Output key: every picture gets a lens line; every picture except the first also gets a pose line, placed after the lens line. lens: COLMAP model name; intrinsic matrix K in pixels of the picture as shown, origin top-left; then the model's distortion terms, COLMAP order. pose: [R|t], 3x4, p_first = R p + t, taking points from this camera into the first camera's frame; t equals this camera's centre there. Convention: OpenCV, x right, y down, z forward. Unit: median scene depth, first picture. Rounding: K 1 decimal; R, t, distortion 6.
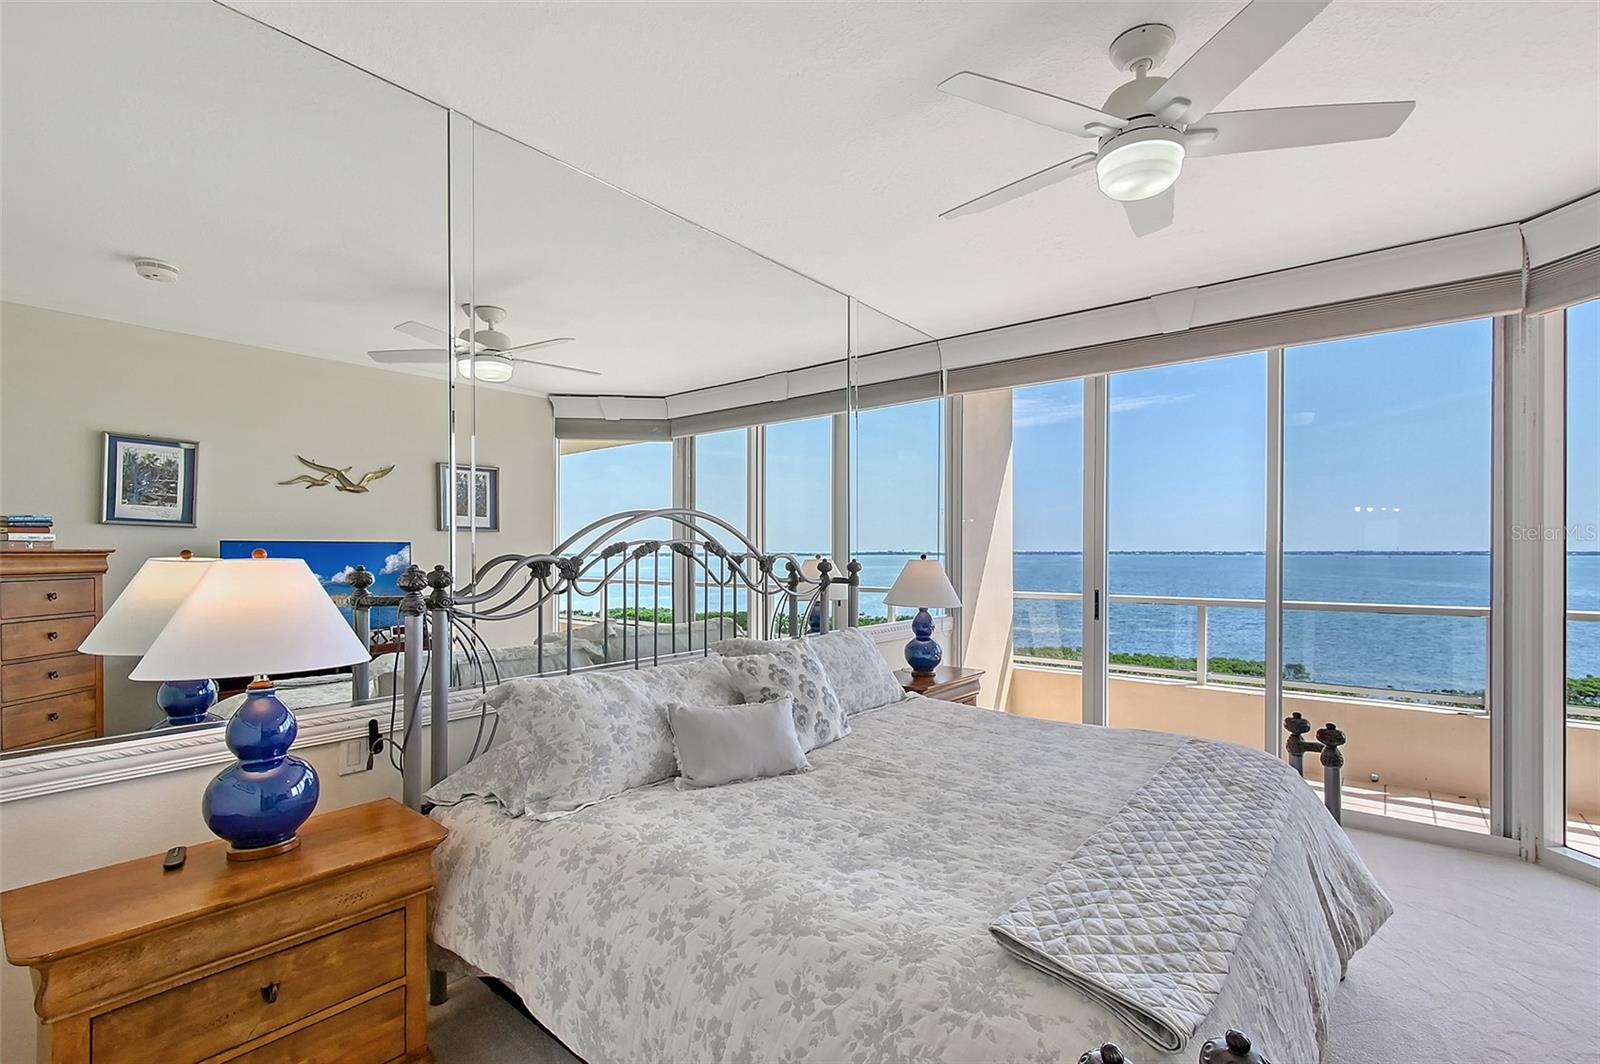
lens RADIAL K [[716.7, 0, 801.4], [0, 716.7, 550.6], [0, 0, 1]] dist [0.000115, -0.000080]
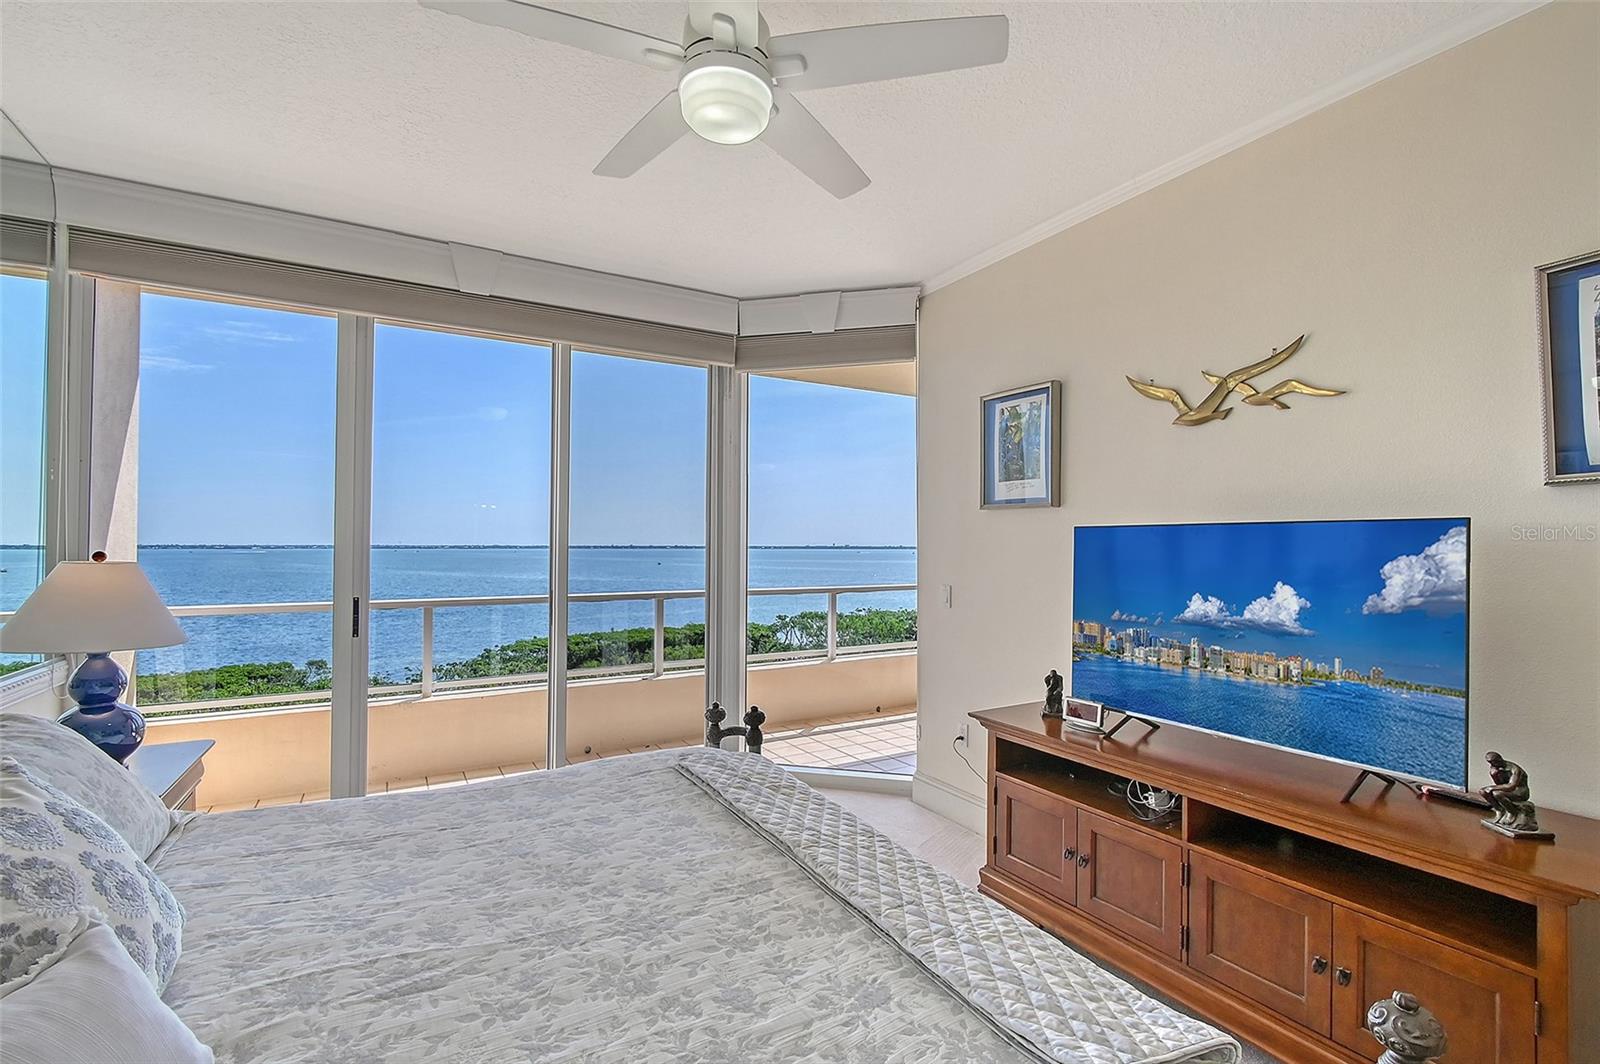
lens RADIAL K [[726.2, 0, 821.9], [0, 726.2, 540.0], [0, 0, 1]] dist [0.001070, -0.007449]
pose [[0.344068, 0.009086, 0.938901, -0.195432], [-0.003447, 0.999959, -0.008413, -0.001674], [-0.938938, -0.000341, 0.344085, 0.384710]]
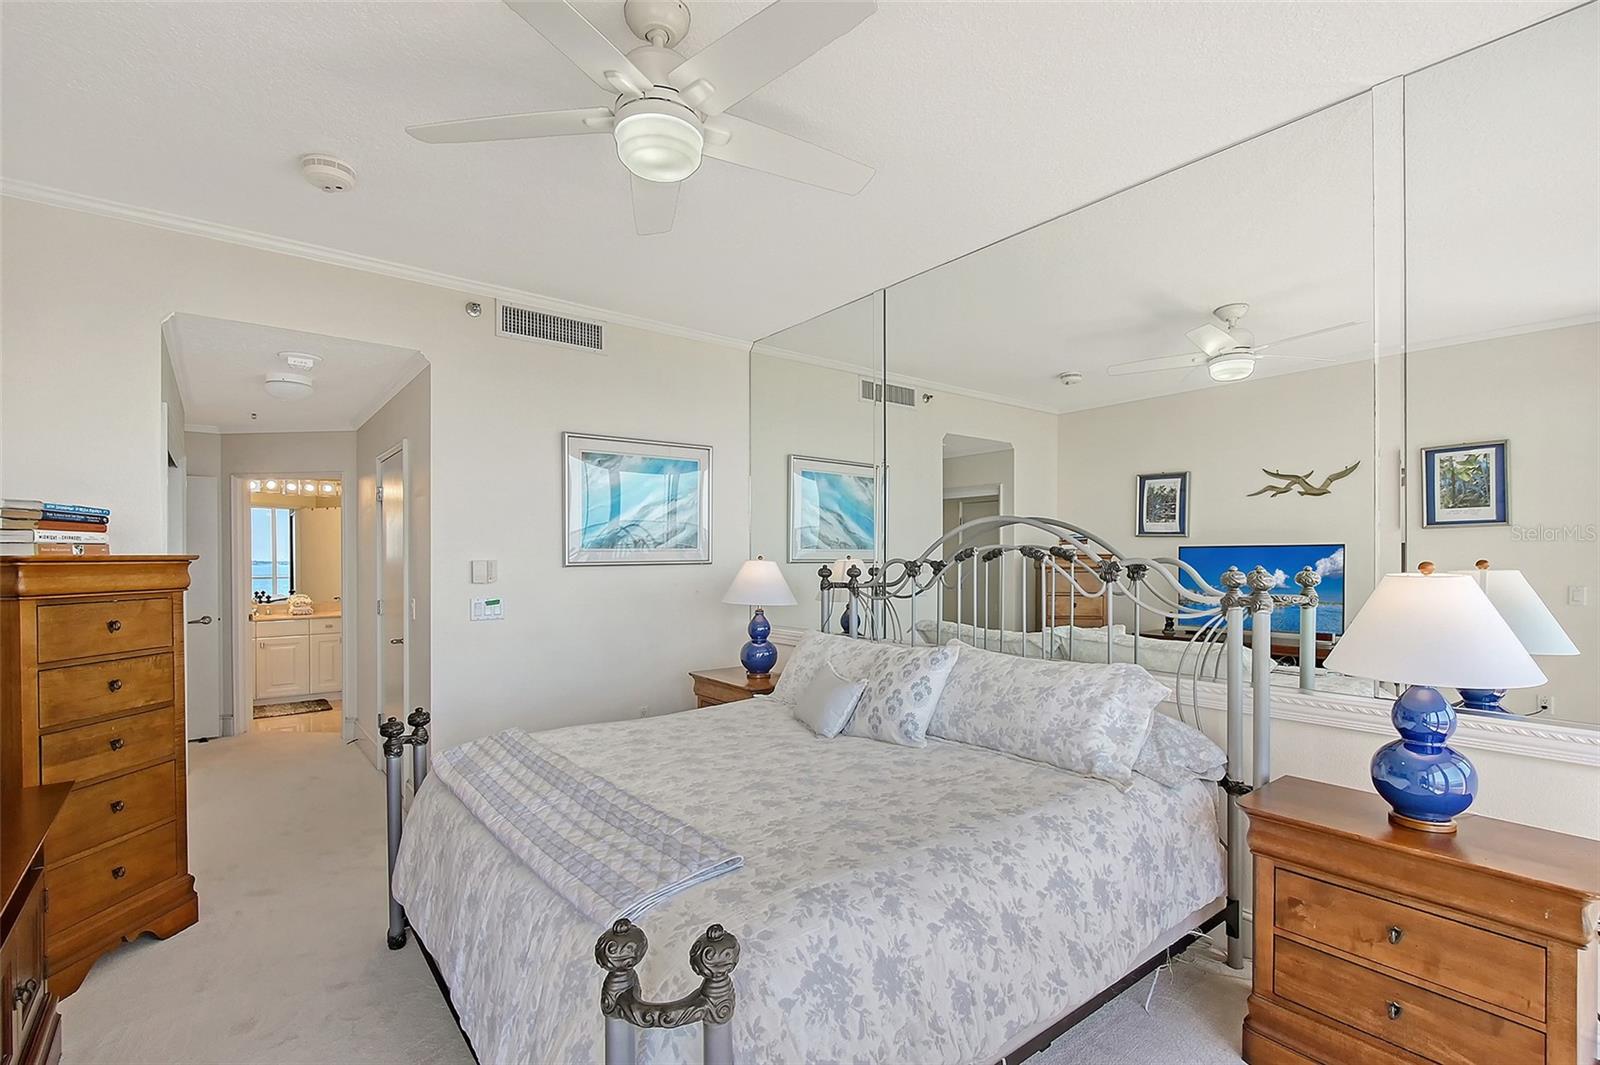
lens RADIAL K [[728.6, 0, 822.9], [0, 728.6, 545.6], [0, 0, 1]] dist [-0.000920, -0.000582]
pose [[-0.209344, -0.012512, -0.977762, 0.882492], [0.005142, 0.999890, -0.013896, -0.001673], [0.977829, -0.007937, -0.209256, 0.916451]]
